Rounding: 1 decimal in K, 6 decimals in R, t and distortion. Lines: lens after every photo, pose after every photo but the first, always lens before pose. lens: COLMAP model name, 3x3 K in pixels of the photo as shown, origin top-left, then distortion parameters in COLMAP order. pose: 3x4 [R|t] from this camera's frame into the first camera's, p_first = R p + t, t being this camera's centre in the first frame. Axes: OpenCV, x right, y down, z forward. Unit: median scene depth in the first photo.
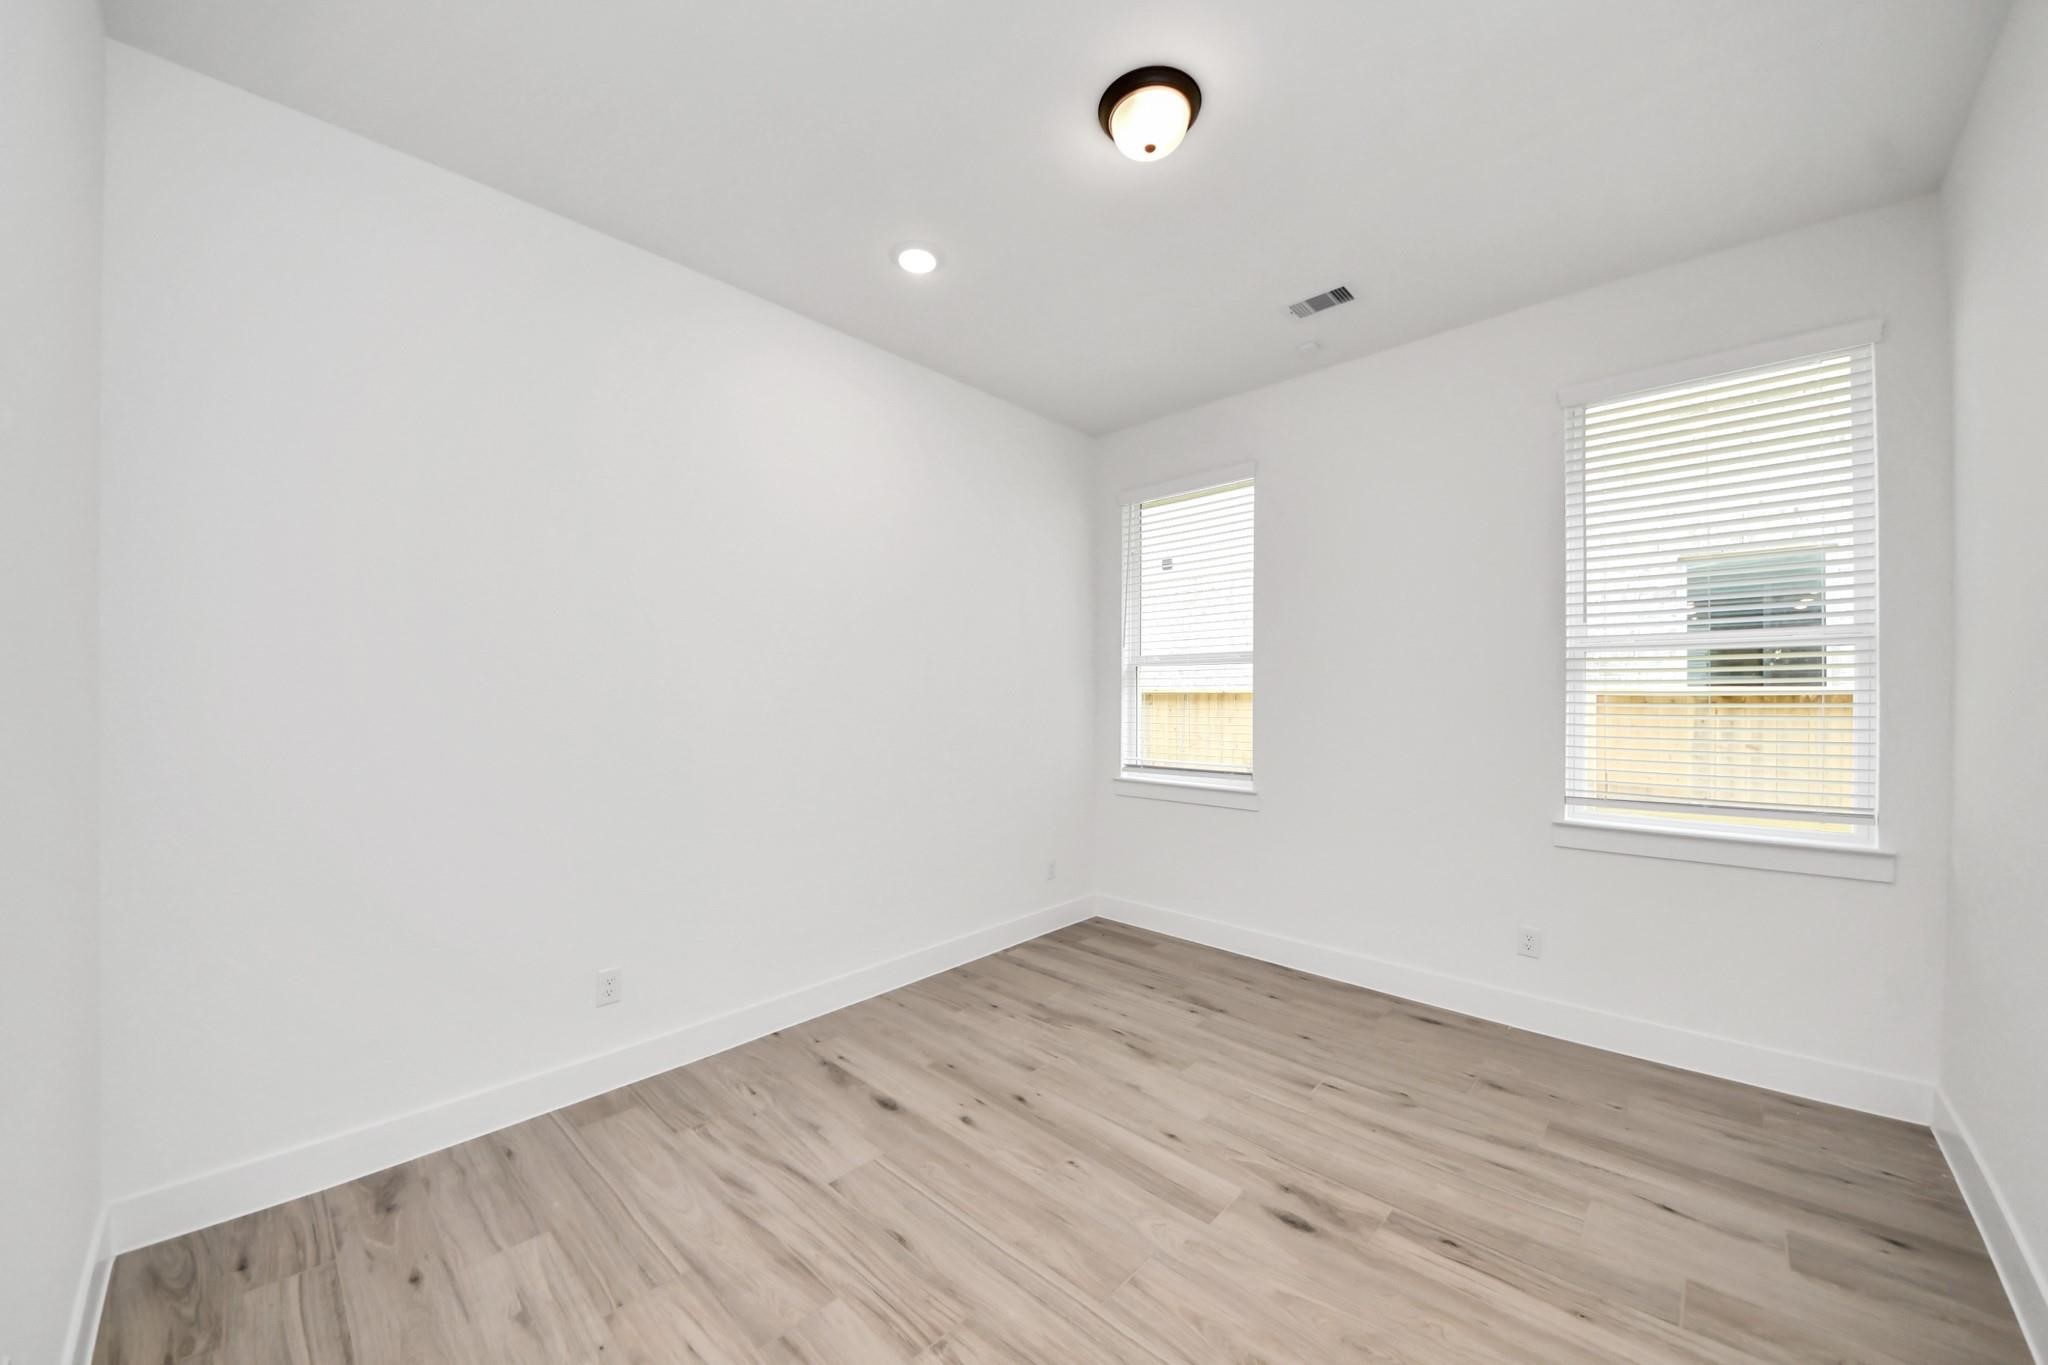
lens RADIAL K [[749.2, 0, 1025.0], [0, 749.2, 687.9], [0, 0, 1]] dist [-0.000631, -0.001061]
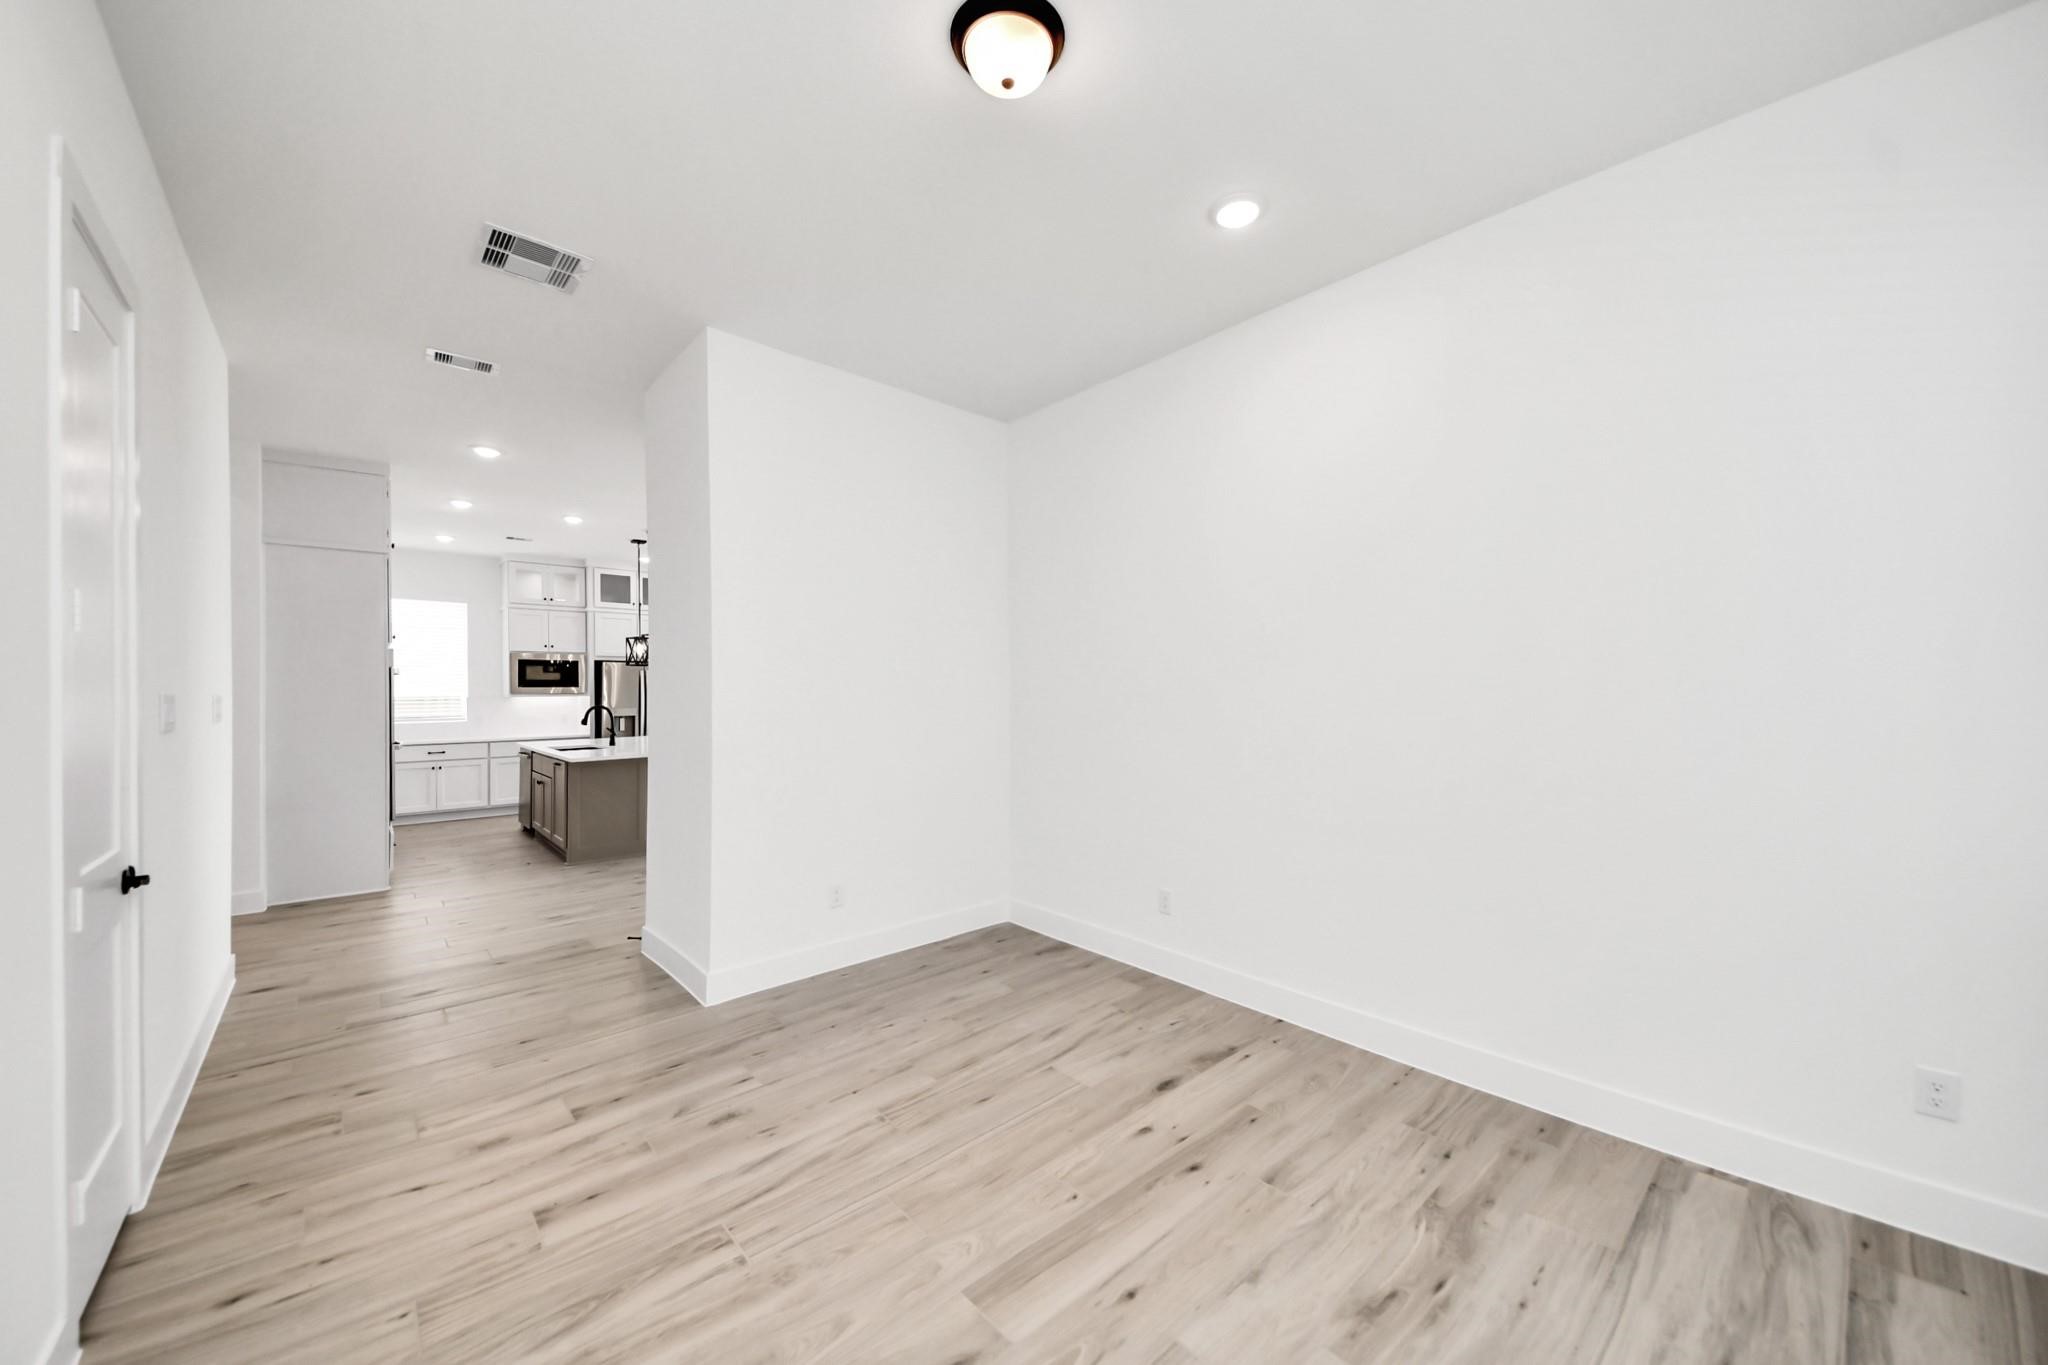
lens RADIAL K [[749.2, 0, 1032.4], [0, 749.2, 686.6], [0, 0, 1]] dist [-0.000631, -0.001061]
pose [[-0.069941, 0.001223, -0.997550, 0.755601], [0.002744, 0.999996, 0.001033, 0.001618], [0.997547, -0.002665, -0.069944, 0.775171]]
